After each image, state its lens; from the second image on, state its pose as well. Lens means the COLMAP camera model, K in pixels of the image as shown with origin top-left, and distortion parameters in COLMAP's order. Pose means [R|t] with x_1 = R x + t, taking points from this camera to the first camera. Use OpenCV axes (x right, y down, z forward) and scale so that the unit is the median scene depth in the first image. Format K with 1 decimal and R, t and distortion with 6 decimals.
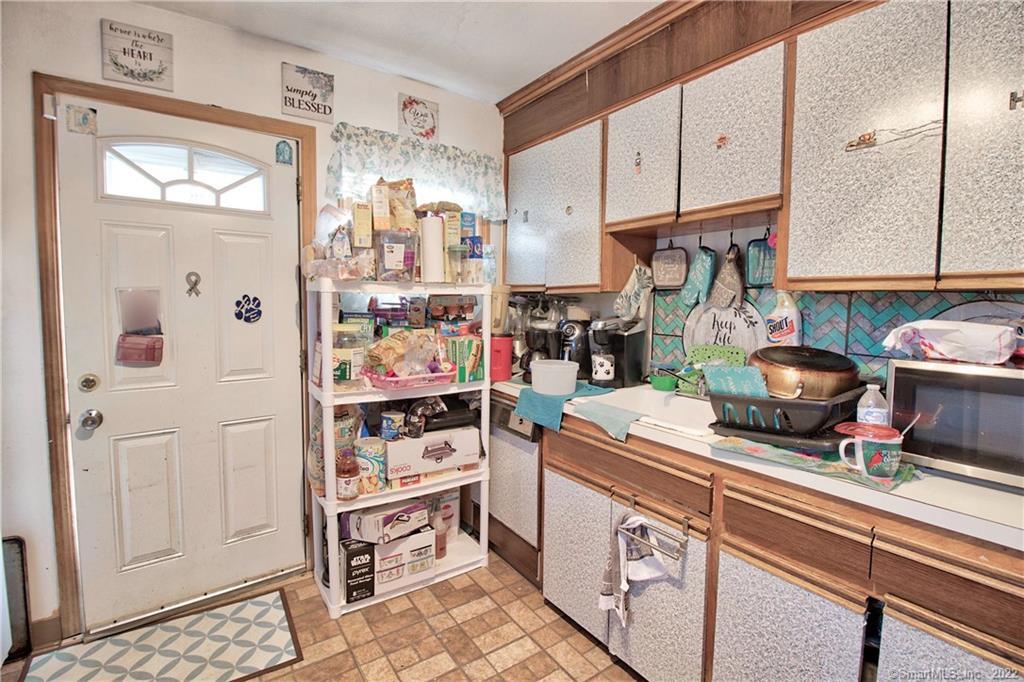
lens RADIAL K [[475.9, 0, 517.6], [0, 475.9, 331.3], [0, 0, 1]] dist [0.000450, -0.013308]
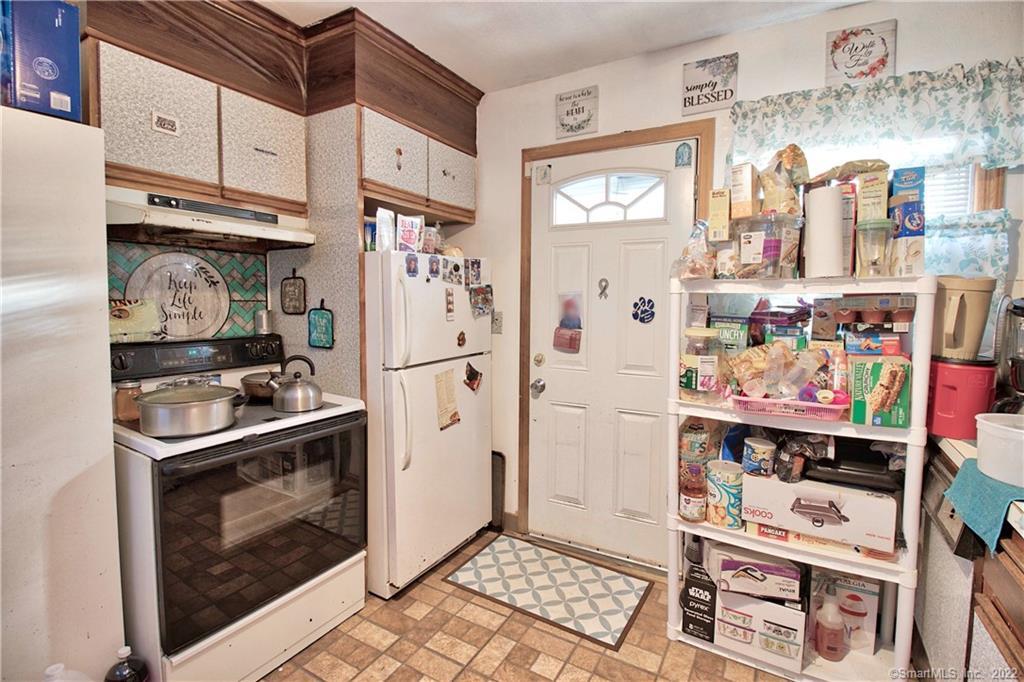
lens RADIAL K [[475.9, 0, 517.6], [0, 475.9, 331.3], [0, 0, 1]] dist [0.000450, -0.013308]
pose [[0.421068, 0.053589, -0.905445, 0.294864], [-0.063174, 0.997562, 0.029663, -0.013473], [0.904826, 0.044711, 0.423427, 0.283556]]
